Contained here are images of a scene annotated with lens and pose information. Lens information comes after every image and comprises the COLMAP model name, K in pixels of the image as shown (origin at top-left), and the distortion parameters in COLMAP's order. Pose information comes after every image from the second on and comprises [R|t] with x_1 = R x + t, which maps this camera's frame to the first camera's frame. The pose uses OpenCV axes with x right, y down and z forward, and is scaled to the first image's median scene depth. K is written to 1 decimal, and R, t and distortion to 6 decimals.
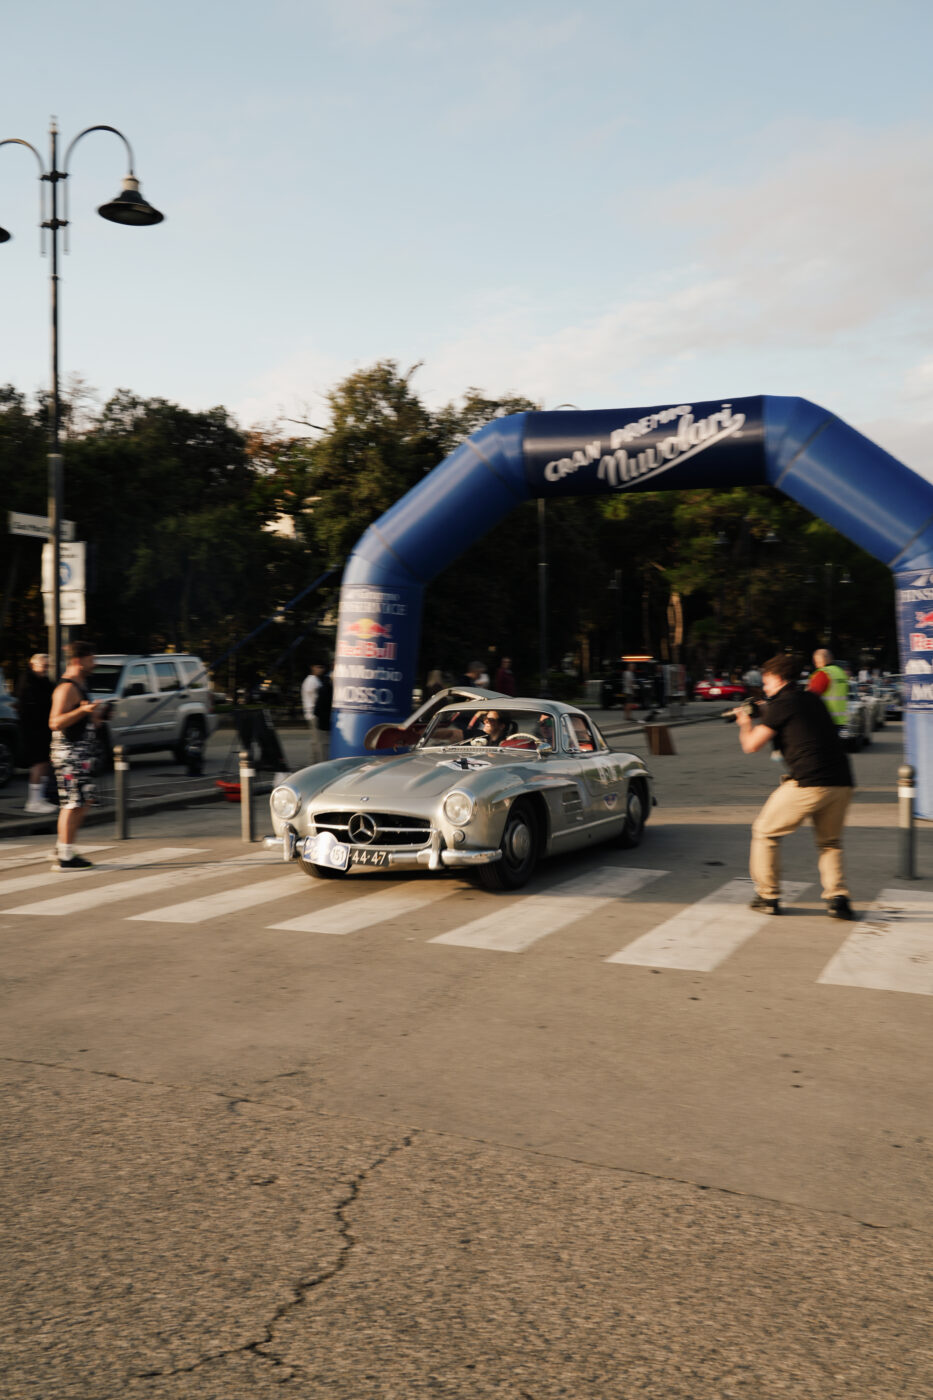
lens RADIAL K [[1271.8, 0, 466.5], [0, 1271.8, 700.0], [0, 0, 1]] dist [0.036996, -0.007215]
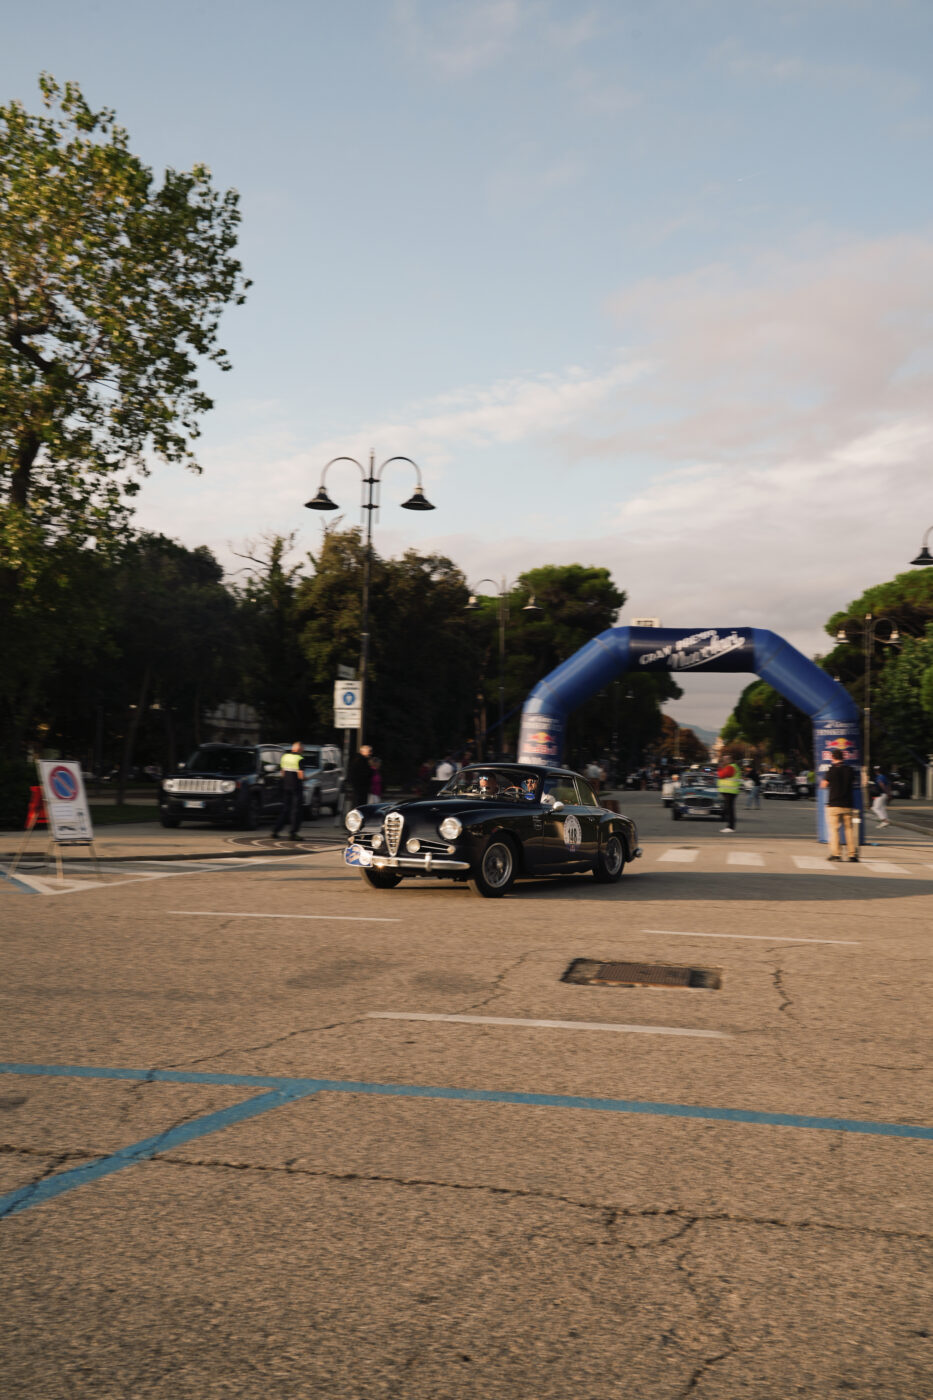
lens RADIAL K [[1189.9, 0, 466.5], [0, 1189.9, 700.0], [0, 0, 1]] dist [0.003177, 0.001119]
pose [[0.976438, 0.040985, 0.211871, -0.550470], [-0.025756, 0.996915, -0.074146, 0.019970], [-0.214257, 0.066942, 0.974481, -0.657887]]
